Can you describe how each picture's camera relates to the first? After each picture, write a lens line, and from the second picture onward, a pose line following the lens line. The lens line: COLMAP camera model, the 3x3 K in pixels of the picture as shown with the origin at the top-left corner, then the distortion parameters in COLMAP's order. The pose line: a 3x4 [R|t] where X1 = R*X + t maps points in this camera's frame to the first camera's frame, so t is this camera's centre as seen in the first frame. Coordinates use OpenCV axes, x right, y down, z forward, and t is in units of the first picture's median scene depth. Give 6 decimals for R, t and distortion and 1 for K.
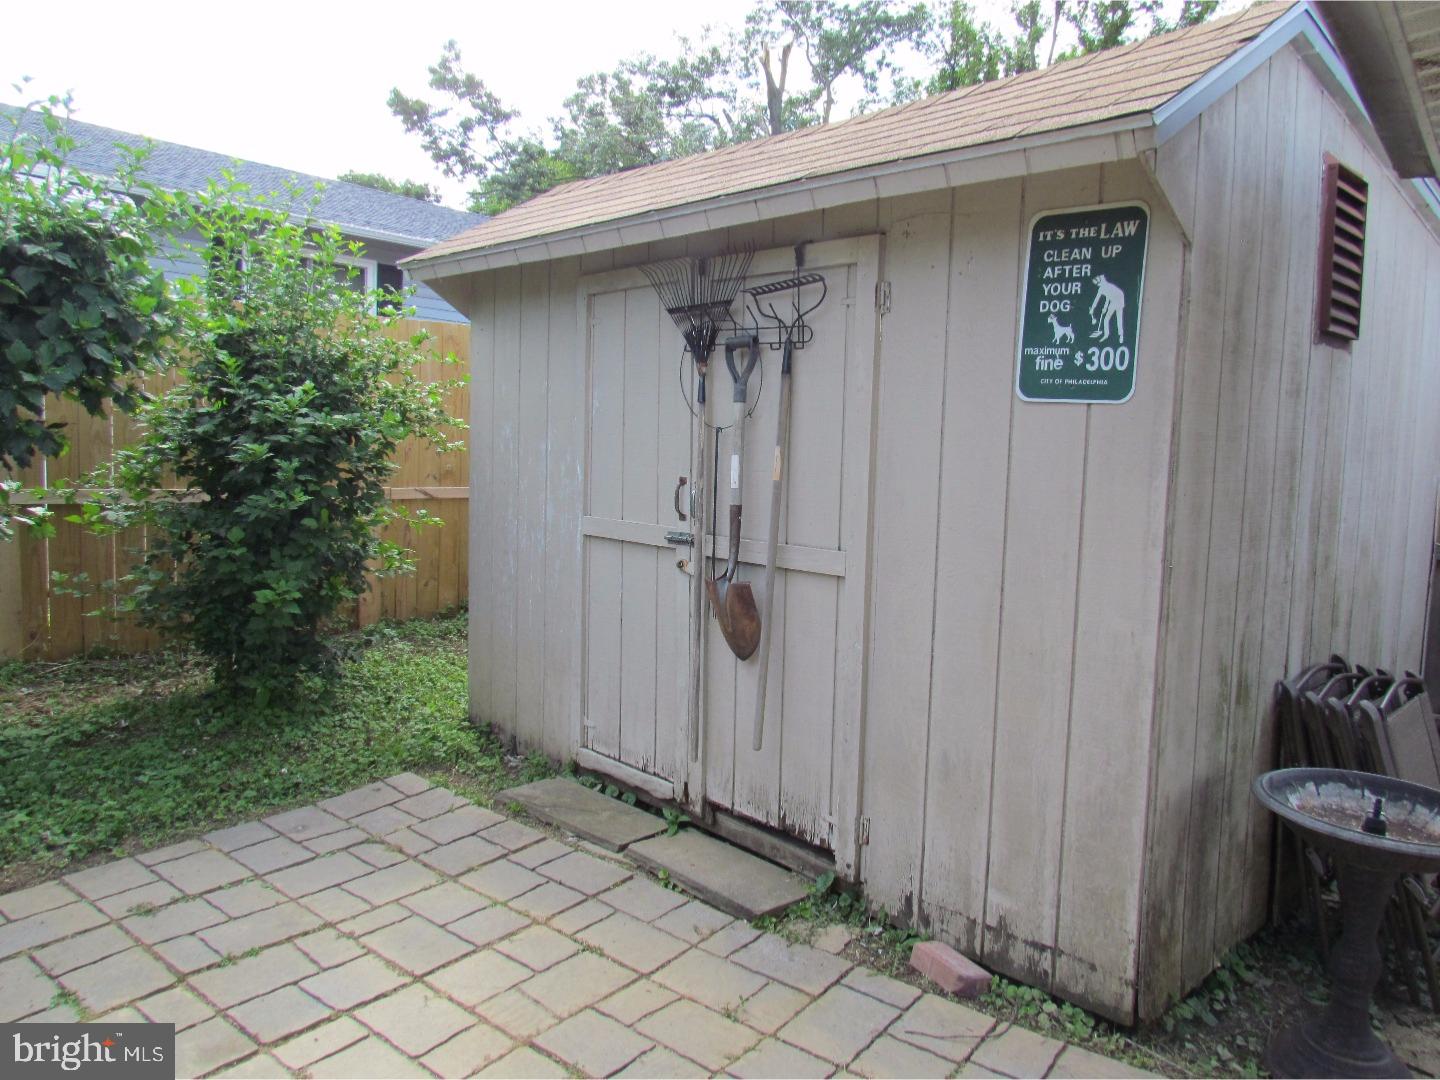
lens RADIAL K [[1014.4, 0, 722.3], [0, 1014.4, 534.7], [0, 0, 1]] dist [-0.010950, -0.003435]
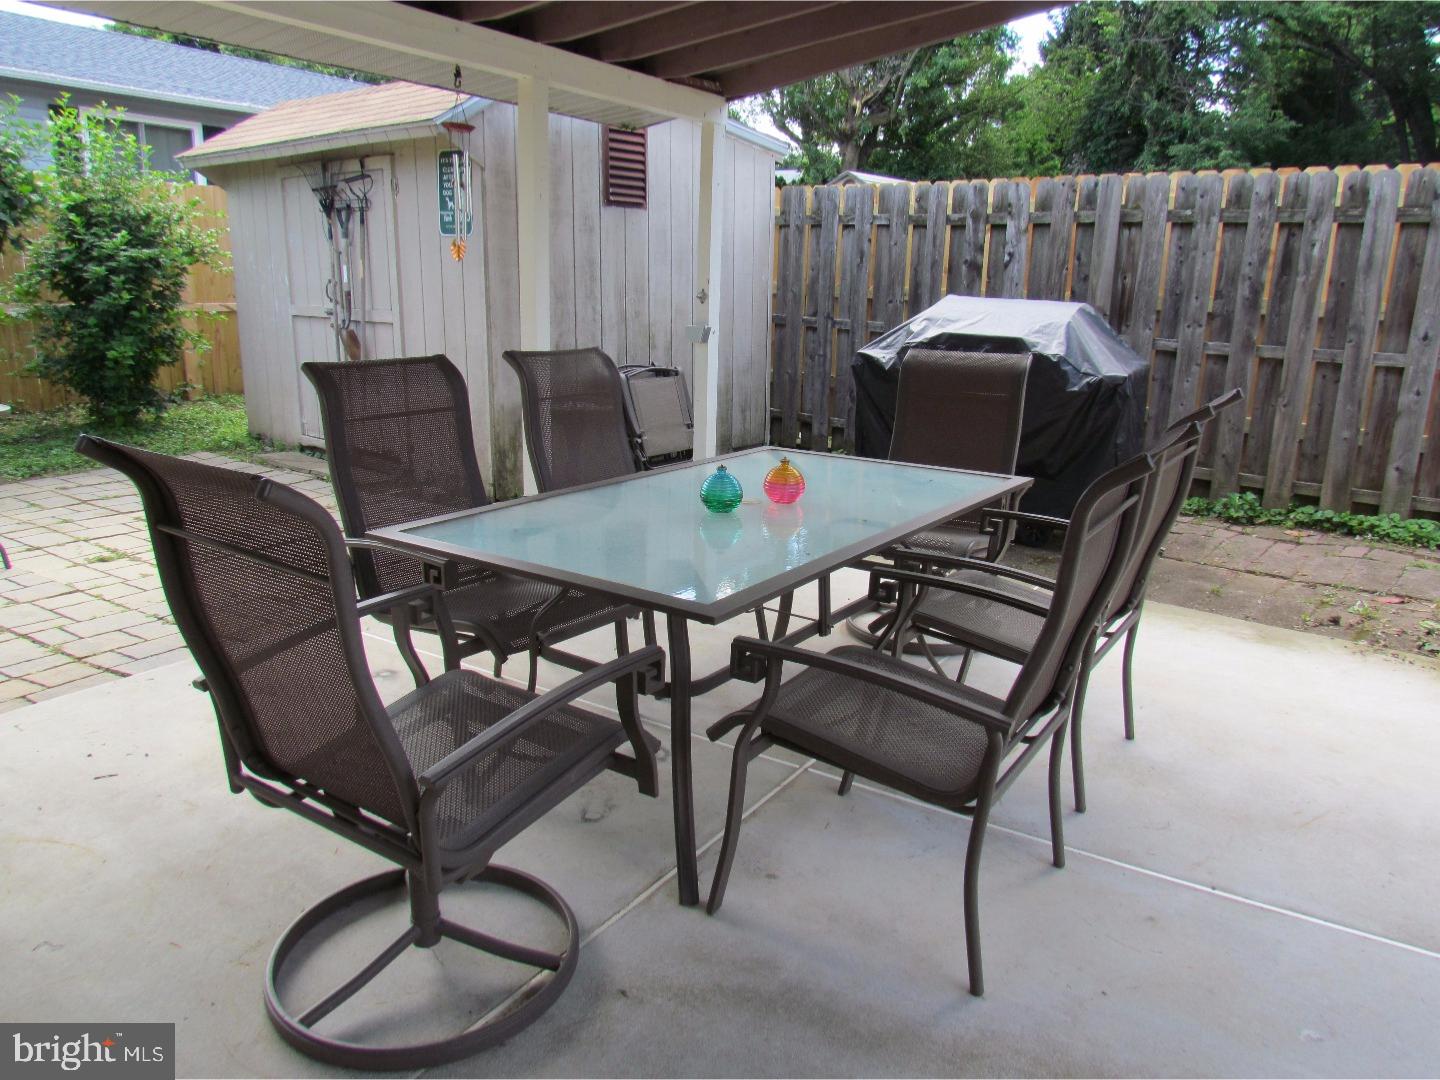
lens RADIAL K [[1014.4, 0, 720.8], [0, 1014.4, 534.4], [0, 0, 1]] dist [-0.010950, -0.003435]
pose [[0.995605, -0.036629, 0.086197, 0.440968], [0.023406, 0.988456, 0.149692, 0.129469], [-0.090685, -0.147016, 0.984968, -0.877133]]
